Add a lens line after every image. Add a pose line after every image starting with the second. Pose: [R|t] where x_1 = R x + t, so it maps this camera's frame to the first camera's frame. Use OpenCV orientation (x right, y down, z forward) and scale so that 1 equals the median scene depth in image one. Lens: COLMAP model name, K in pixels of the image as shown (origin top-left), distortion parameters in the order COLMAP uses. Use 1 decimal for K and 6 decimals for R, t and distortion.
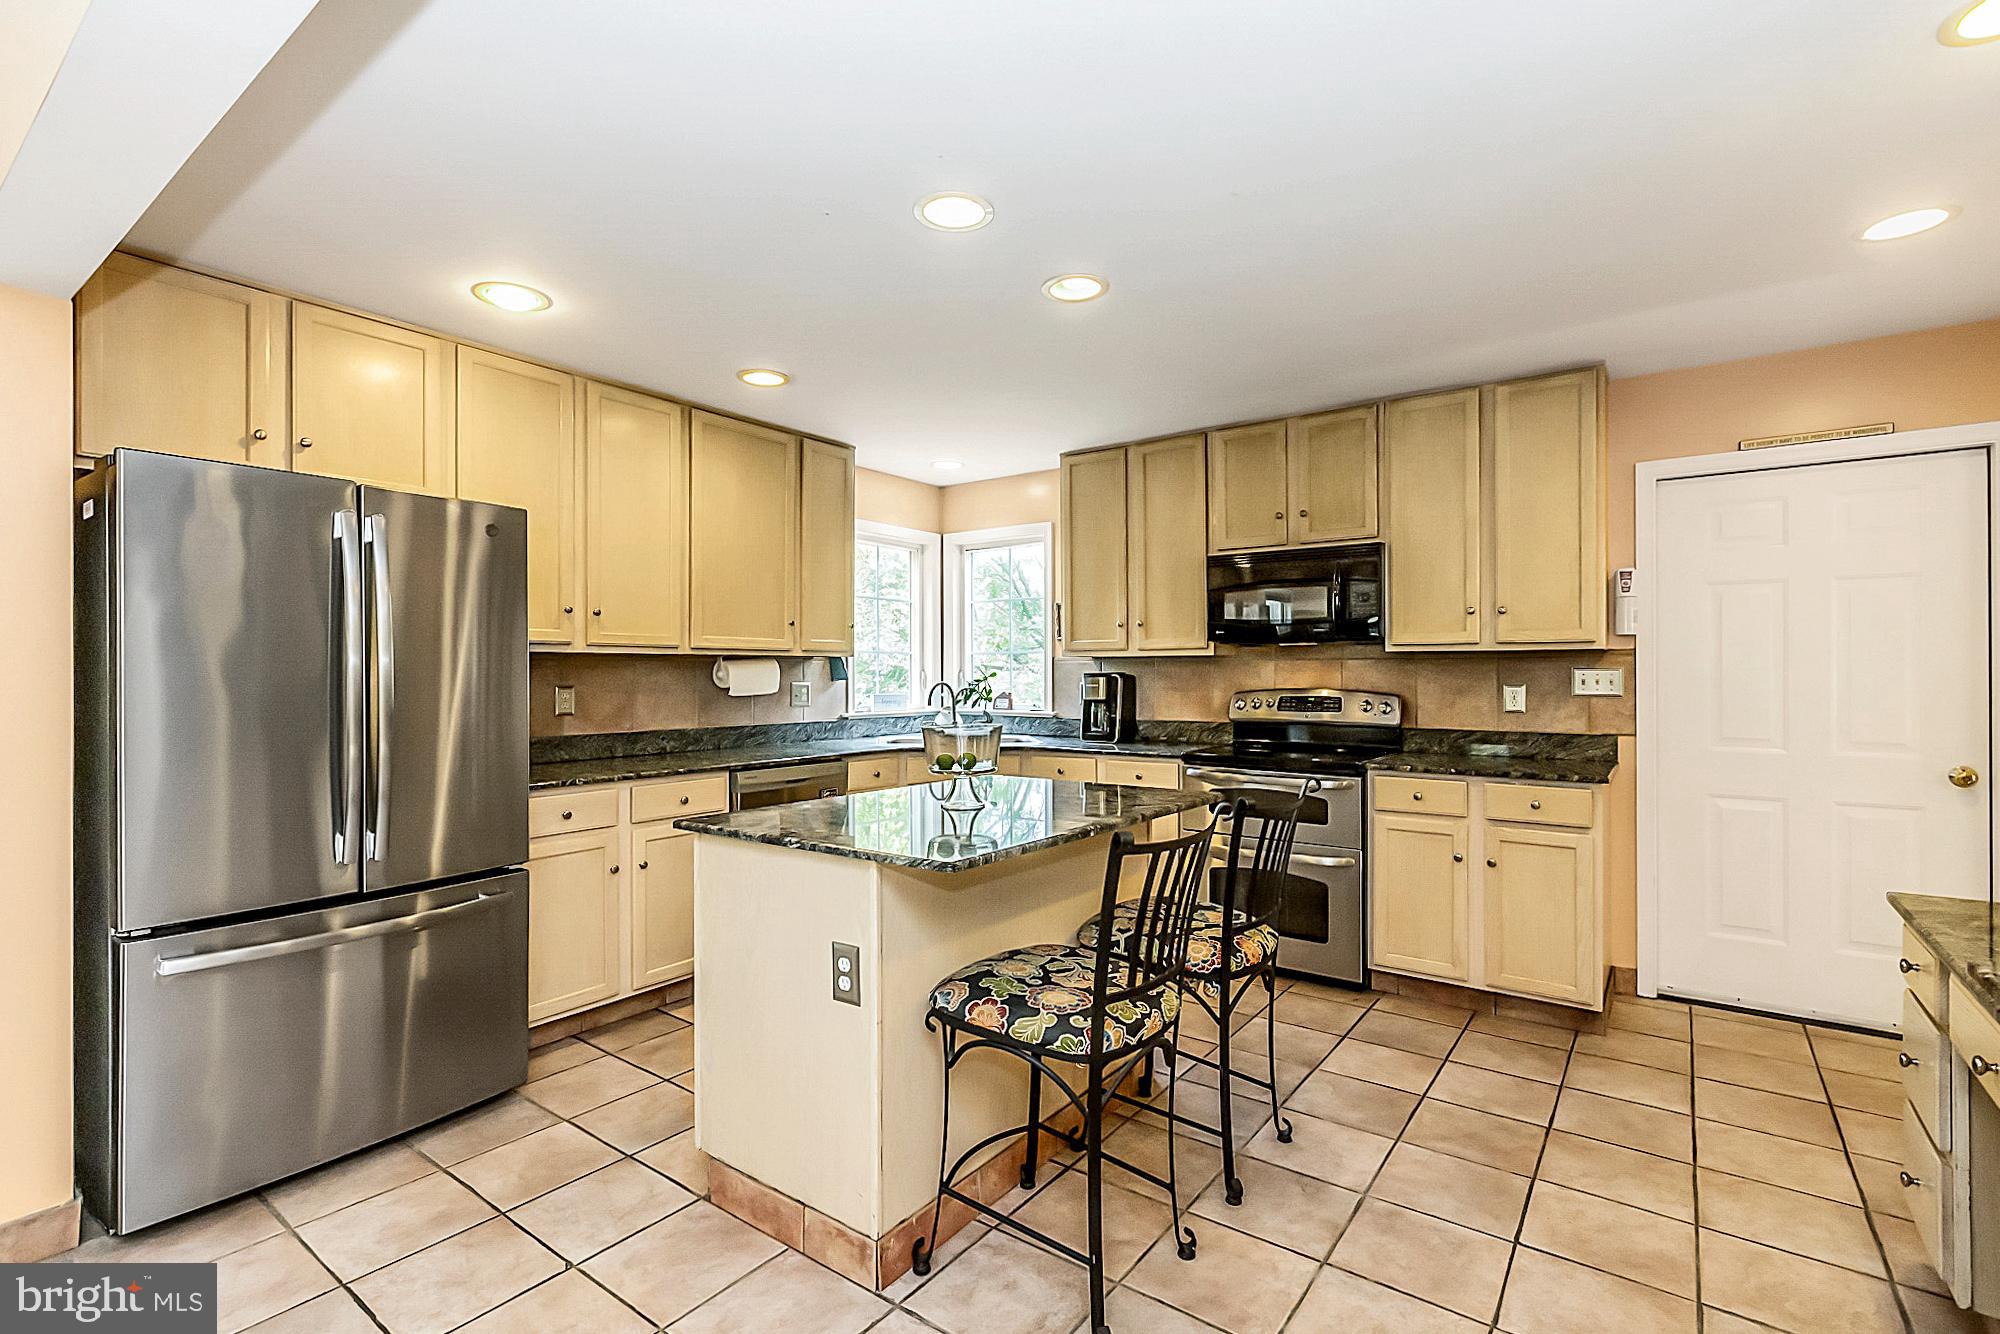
lens RADIAL K [[911.3, 0, 980.7], [0, 911.3, 673.6], [0, 0, 1]] dist [0.001874, -0.000983]
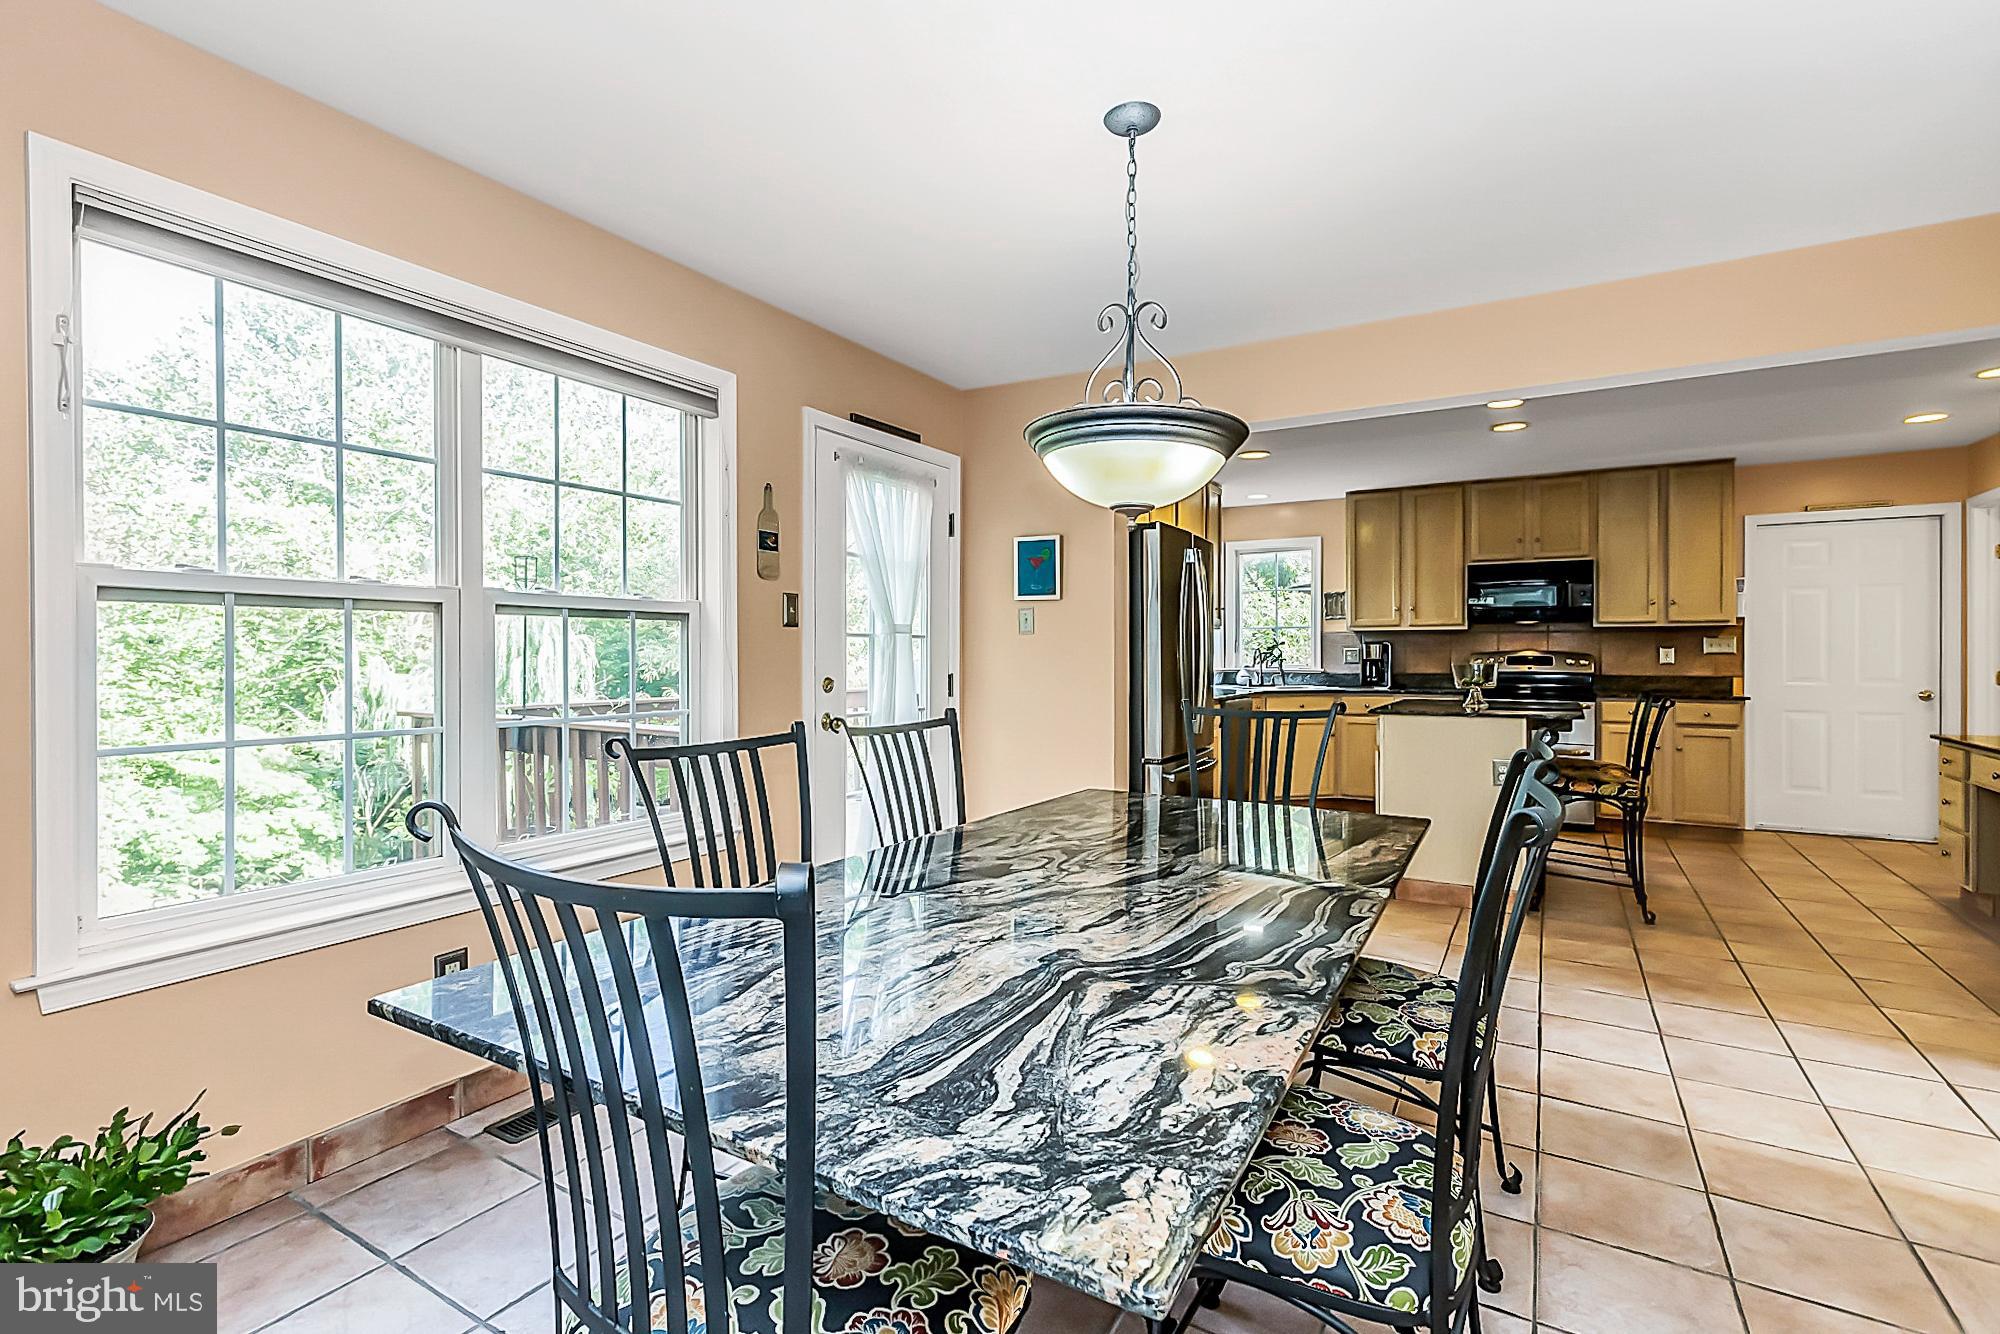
lens RADIAL K [[911.3, 0, 995.3], [0, 911.3, 659.5], [0, 0, 1]] dist [0.001874, -0.000983]
pose [[0.994139, -0.000655, 0.108106, -0.764009], [-0.000246, 0.999965, 0.008323, 0.019741], [-0.108108, -0.008301, 0.994105, -0.482401]]
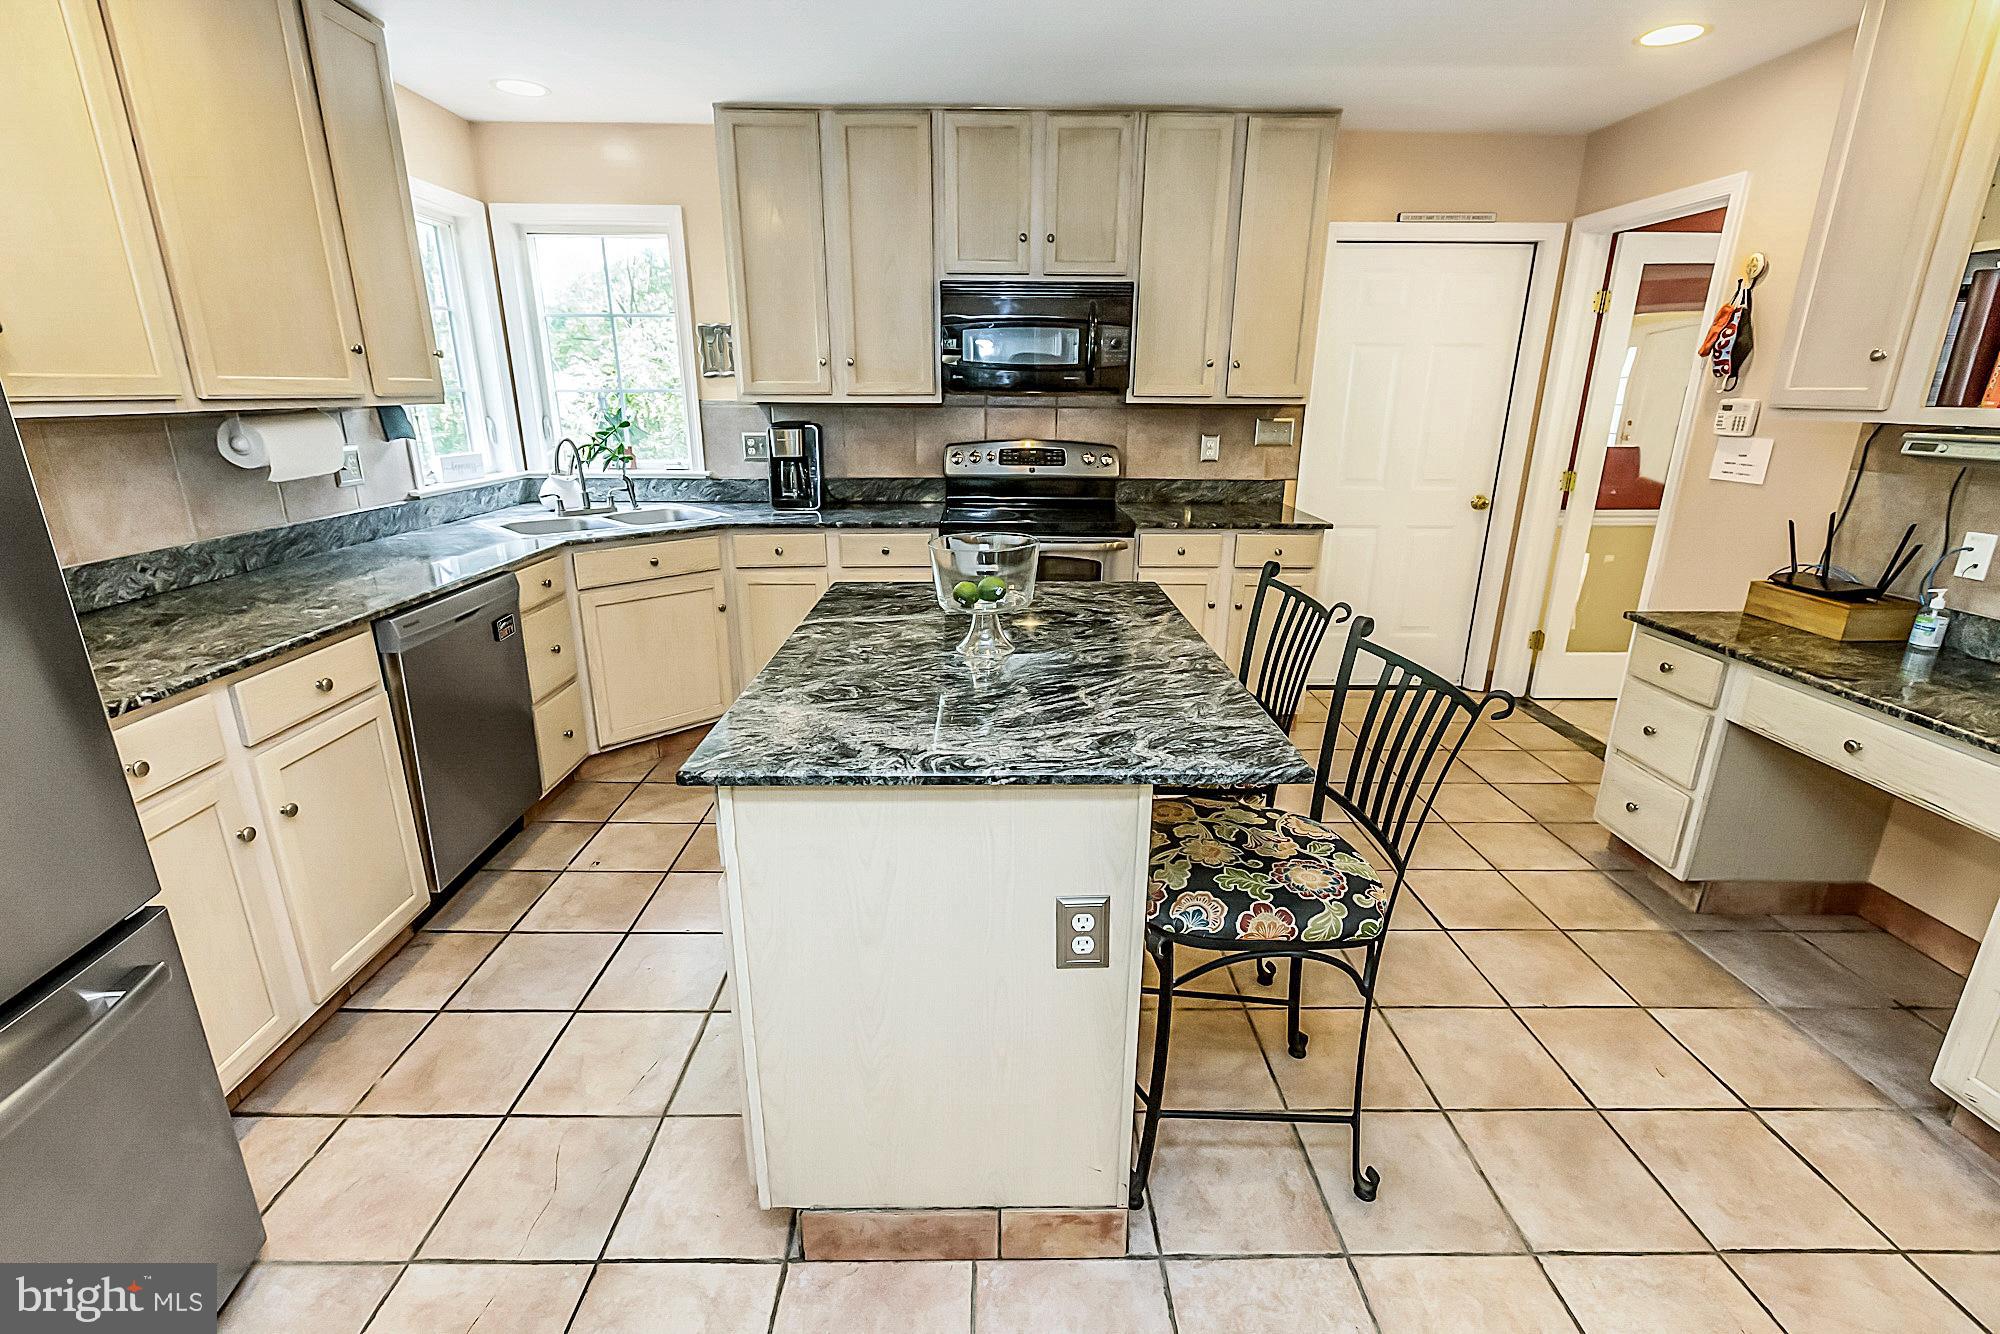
lens RADIAL K [[911.3, 0, 987.5], [0, 911.3, 674.3], [0, 0, 1]] dist [0.001874, -0.000983]
pose [[0.790264, -0.178947, 0.586056, -0.290614], [-0.006767, 0.953802, 0.300360, -0.037942], [-0.612730, -0.241329, 0.752544, 0.275549]]
